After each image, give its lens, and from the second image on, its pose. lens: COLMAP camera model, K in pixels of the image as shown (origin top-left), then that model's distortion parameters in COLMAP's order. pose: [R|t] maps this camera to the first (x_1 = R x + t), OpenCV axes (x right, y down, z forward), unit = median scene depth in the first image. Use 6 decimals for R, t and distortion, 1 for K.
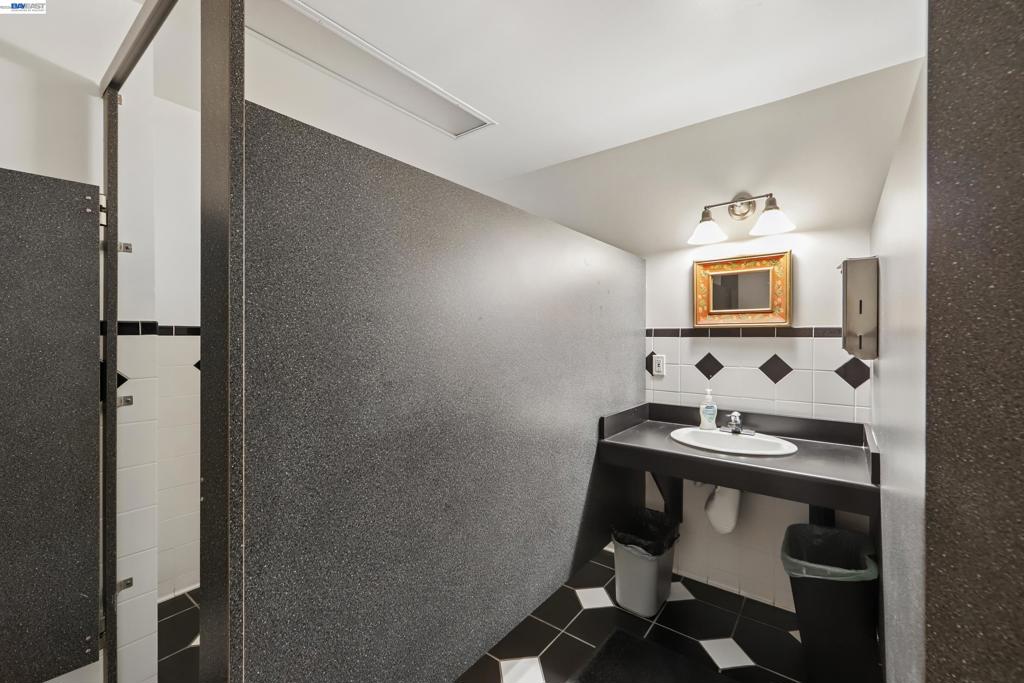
lens RADIAL K [[408.1, 0, 514.6], [0, 408.1, 335.5], [0, 0, 1]] dist [-0.015976, 0.006311]
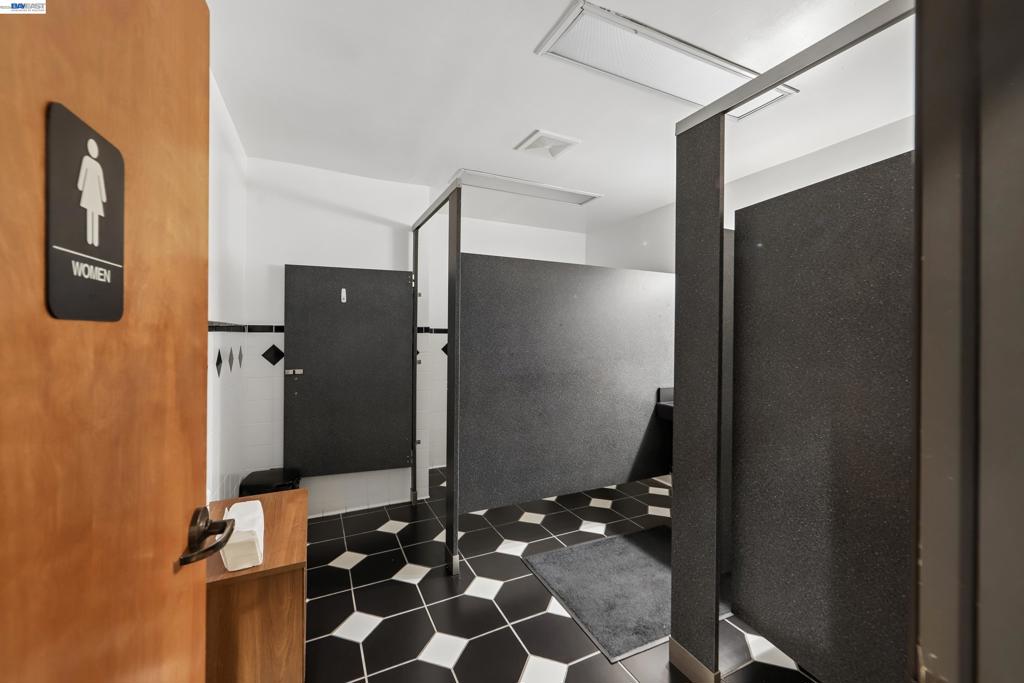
lens RADIAL K [[408.1, 0, 514.6], [0, 408.1, 335.5], [0, 0, 1]] dist [-0.015976, 0.006311]
pose [[0.886868, 0.006459, -0.461977, 0.597310], [-0.005492, 0.999979, 0.003439, 0.002438], [0.461990, -0.000512, 0.886885, -0.818107]]
